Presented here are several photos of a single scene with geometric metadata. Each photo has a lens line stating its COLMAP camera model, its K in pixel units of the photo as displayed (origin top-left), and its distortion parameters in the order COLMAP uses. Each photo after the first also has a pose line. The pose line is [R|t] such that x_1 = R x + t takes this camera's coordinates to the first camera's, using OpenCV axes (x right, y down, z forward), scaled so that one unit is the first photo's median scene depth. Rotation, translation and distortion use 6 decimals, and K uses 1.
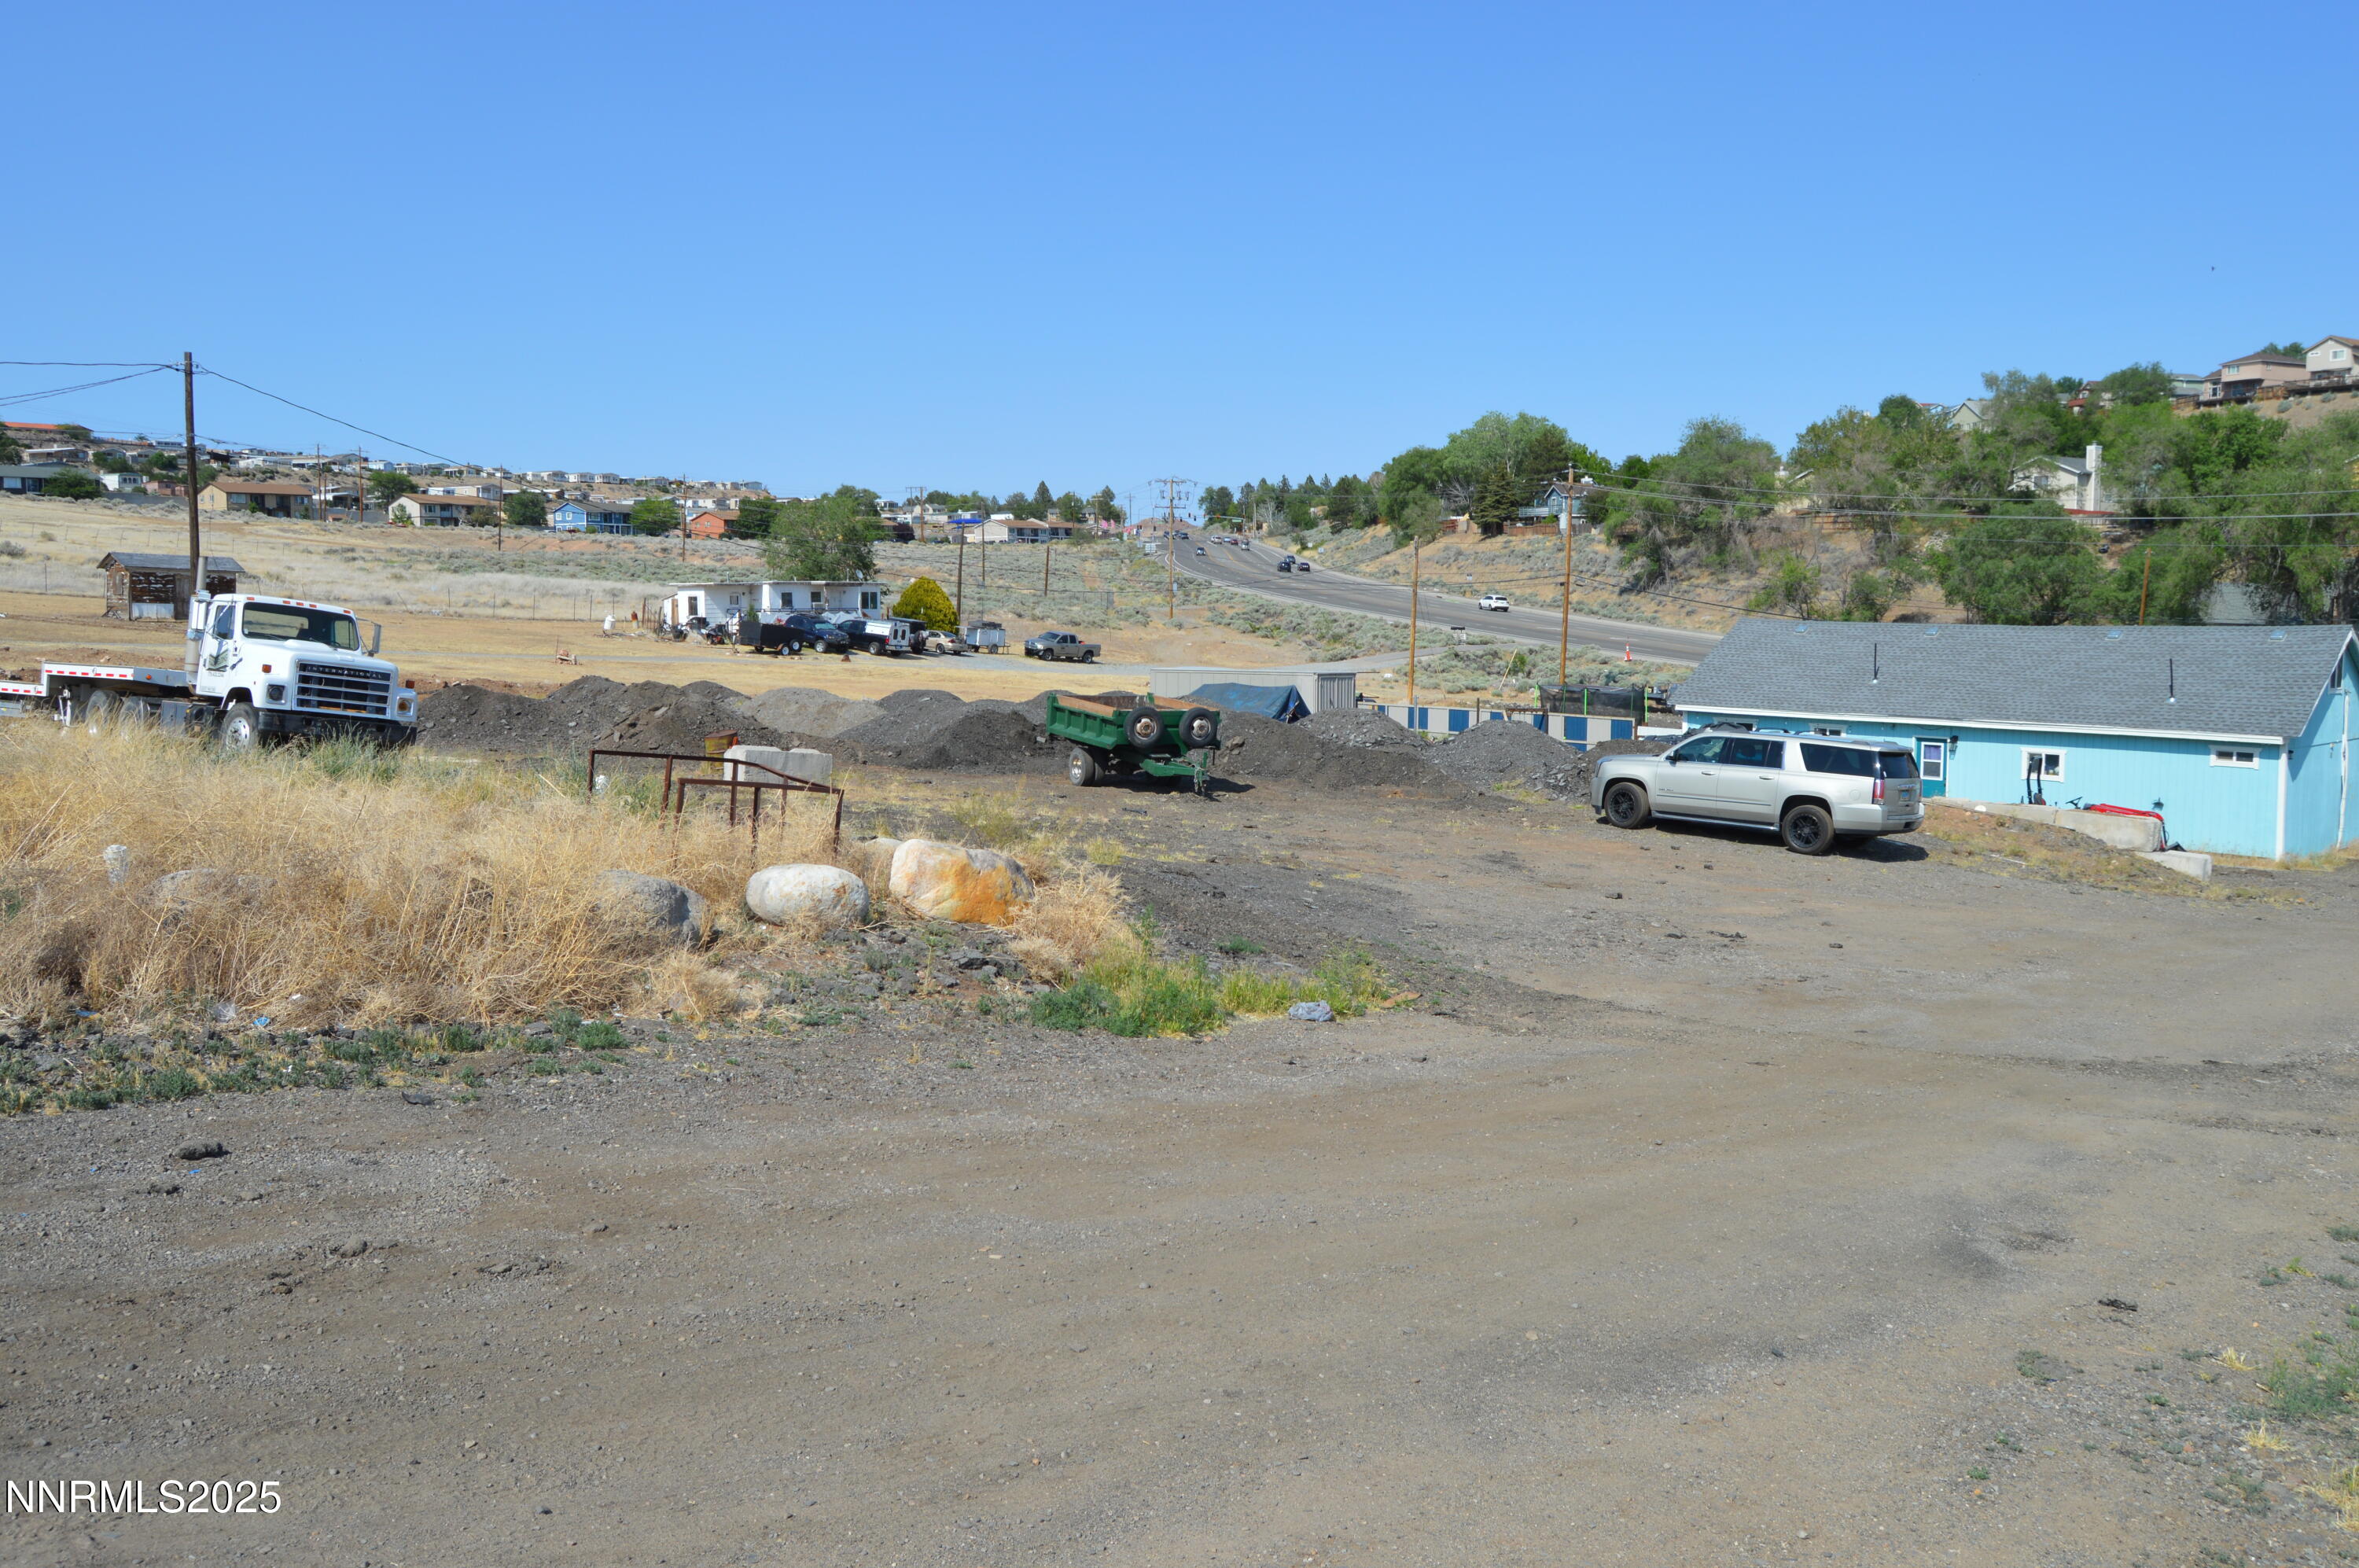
lens RADIAL K [[1885.3, 0, 1176.2], [0, 1885.3, 793.1], [0, 0, 1]] dist [-0.100098, 0.041479]
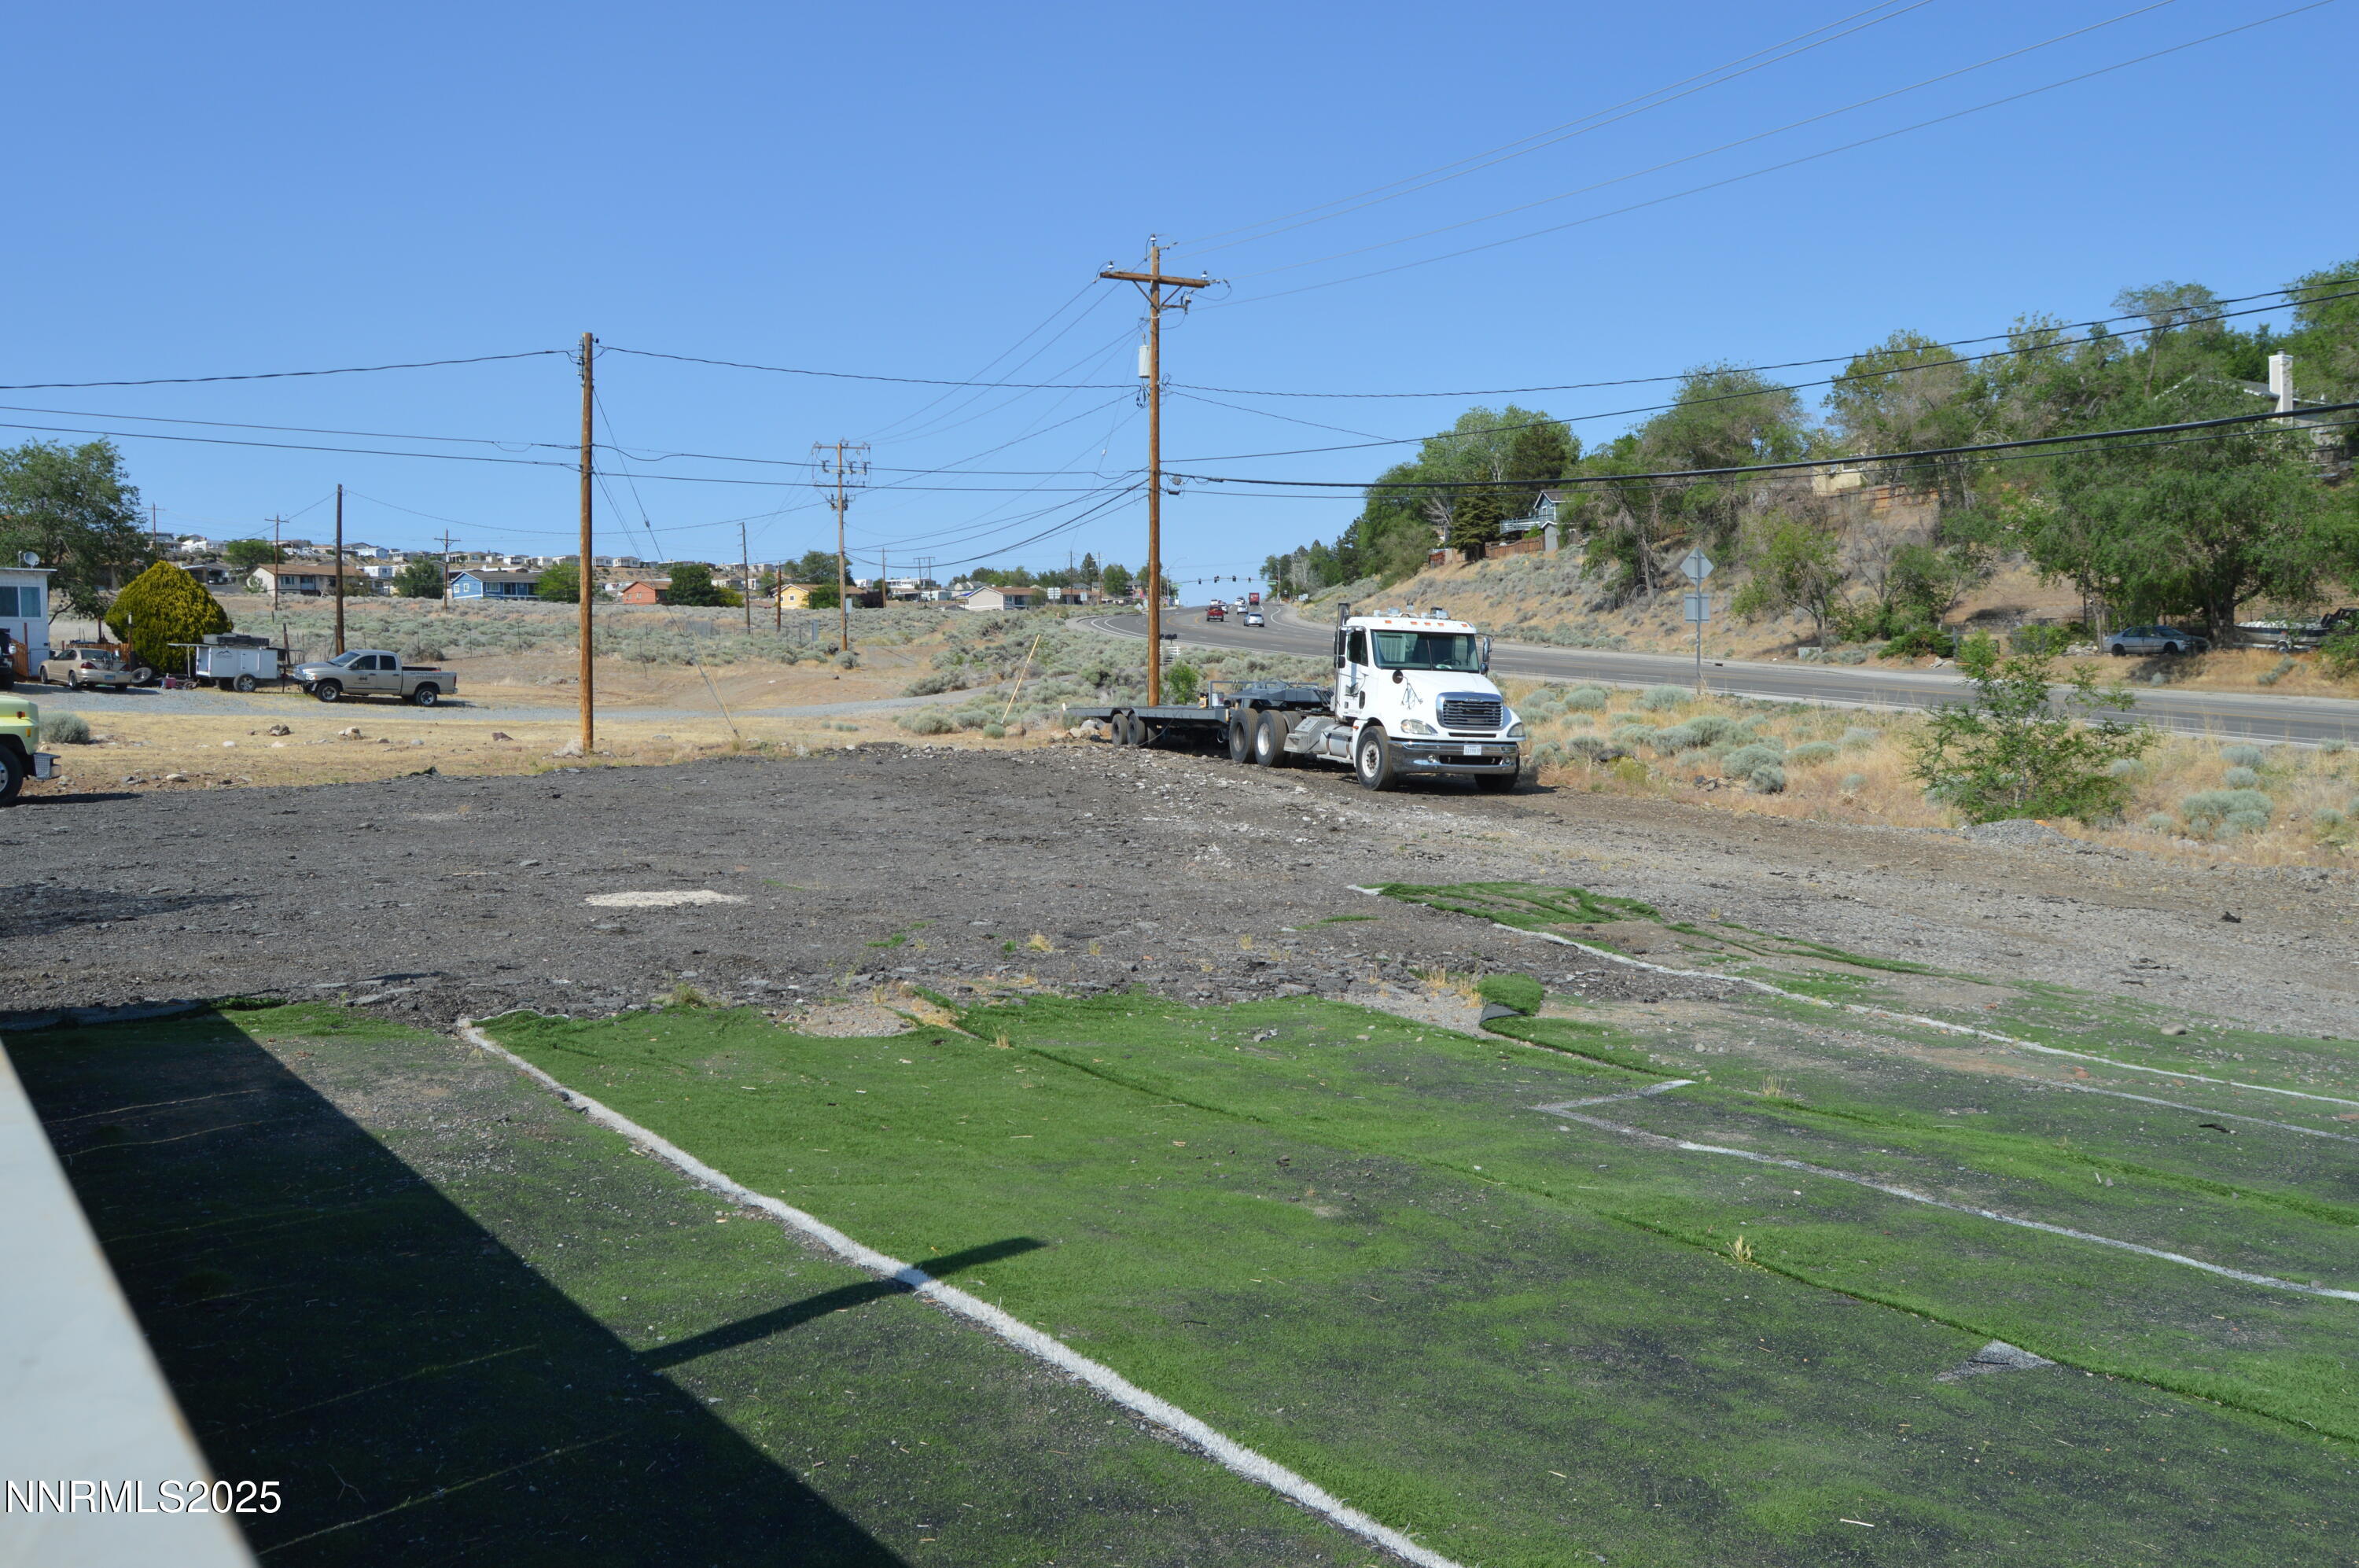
lens RADIAL K [[1885.3, 0, 1142.0], [0, 1885.3, 765.7], [0, 0, 1]] dist [-0.100098, 0.041479]
pose [[0.995563, -0.020491, -0.091838, 0.542826], [0.014779, 0.997938, -0.062453, -0.031870], [0.092928, 0.060819, 0.993814, 1.170839]]
